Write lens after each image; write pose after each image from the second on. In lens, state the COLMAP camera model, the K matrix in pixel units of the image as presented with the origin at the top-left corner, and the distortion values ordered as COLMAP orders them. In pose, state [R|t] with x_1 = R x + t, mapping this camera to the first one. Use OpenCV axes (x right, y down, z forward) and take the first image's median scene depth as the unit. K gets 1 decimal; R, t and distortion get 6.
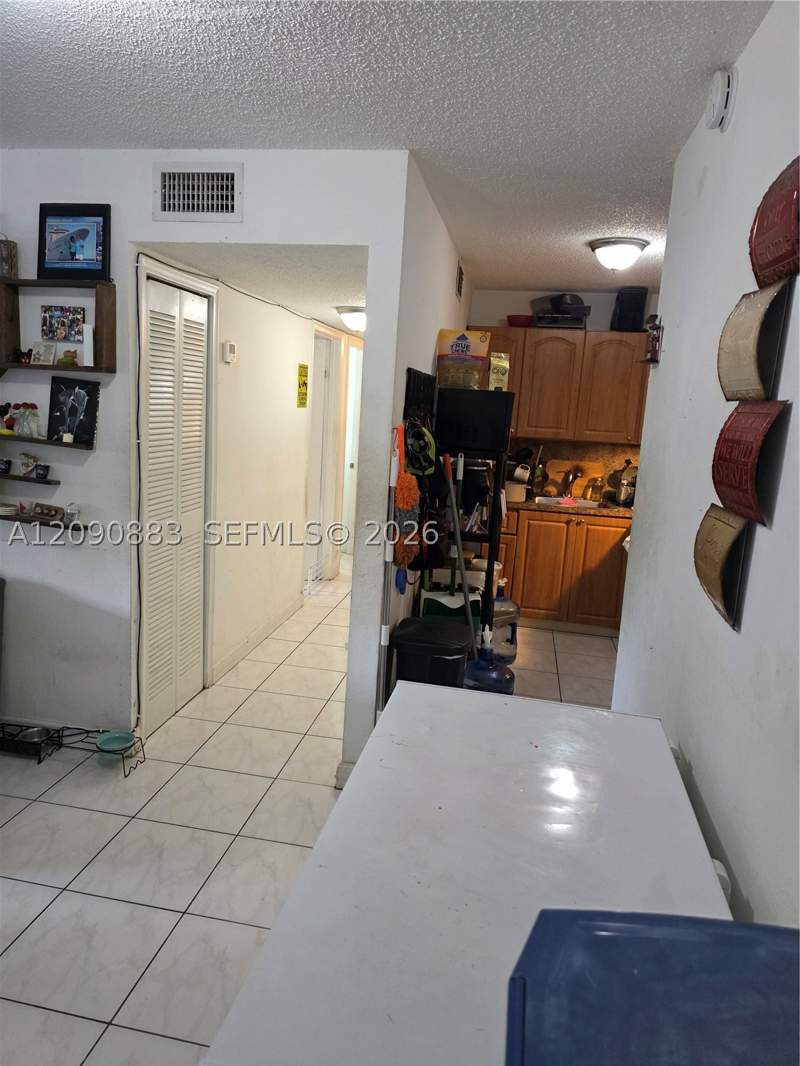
lens RADIAL K [[729.7, 0, 394.4], [0, 729.7, 534.9], [0, 0, 1]] dist [0.093695, -0.129504]
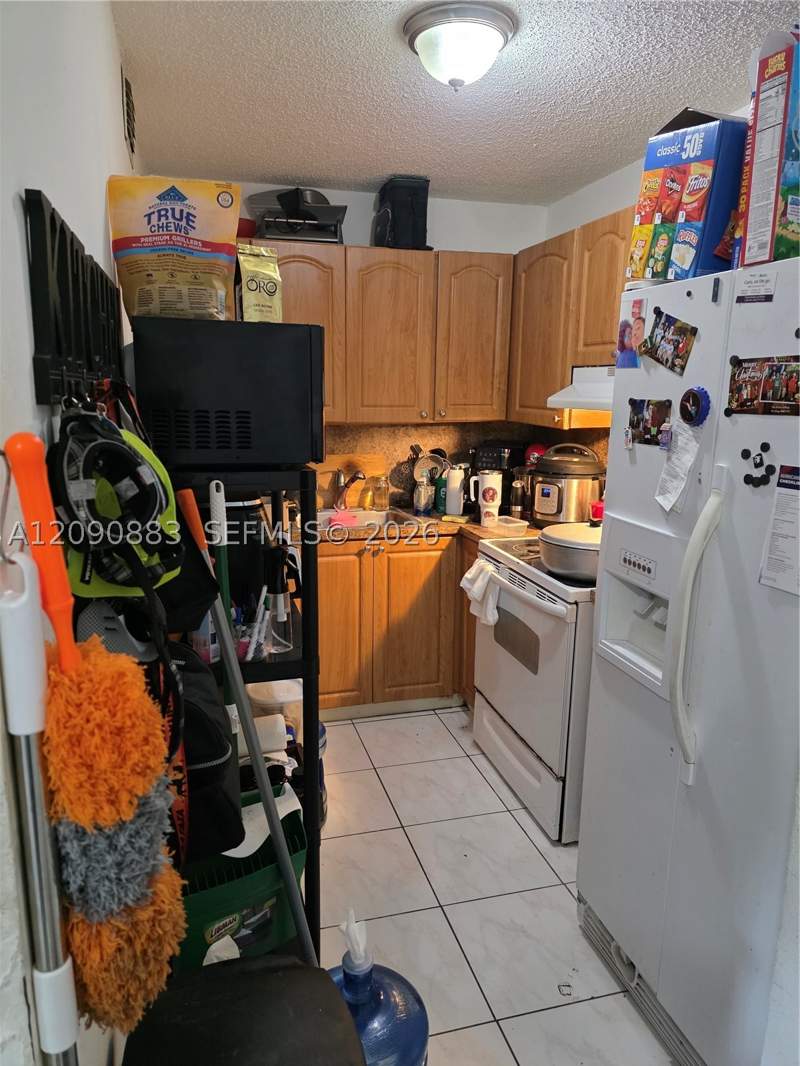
lens RADIAL K [[729.7, 0, 394.4], [0, 729.7, 534.9], [0, 0, 1]] dist [0.093695, -0.129504]
pose [[0.901575, -0.136908, 0.410388, 0.009738], [0.124753, 0.990584, 0.056398, -0.090553], [-0.414245, 0.000350, 0.910166, 0.576847]]
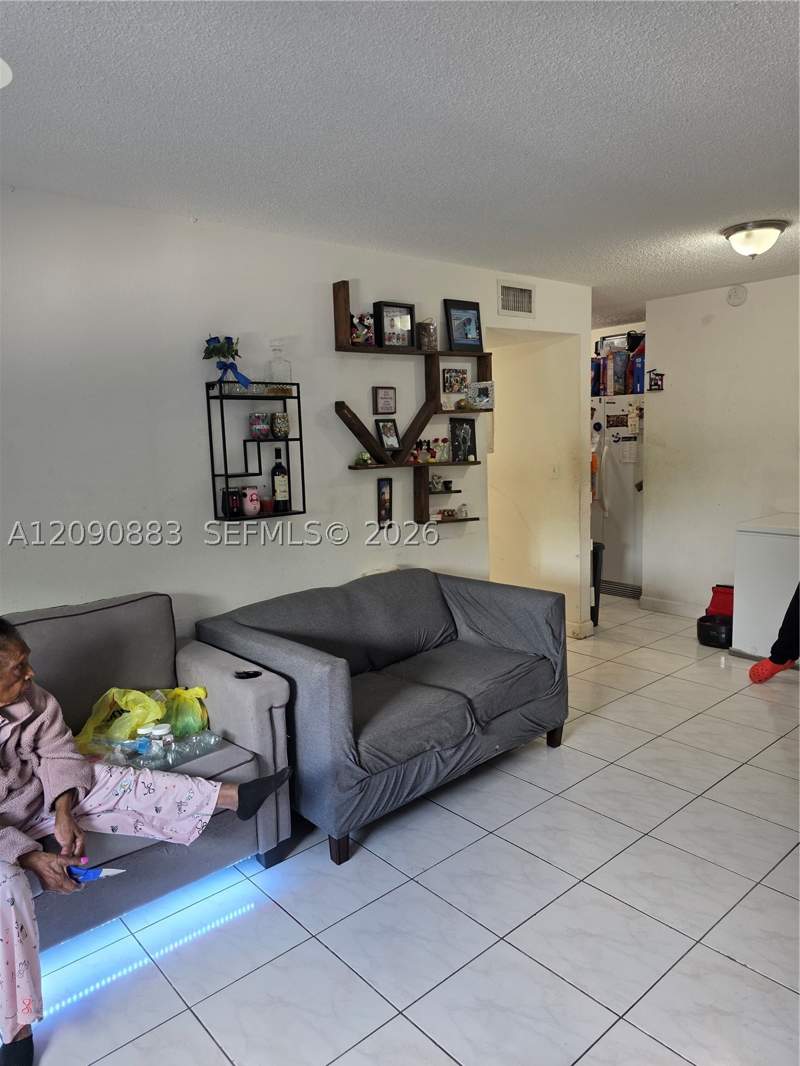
lens RADIAL K [[729.7, 0, 394.4], [0, 729.7, 534.9], [0, 0, 1]] dist [0.093695, -0.129504]
pose [[0.620678, -0.190147, 0.760660, -1.315276], [0.200180, 0.976426, 0.080743, -0.102462], [-0.758082, 0.102153, 0.644110, 0.154028]]
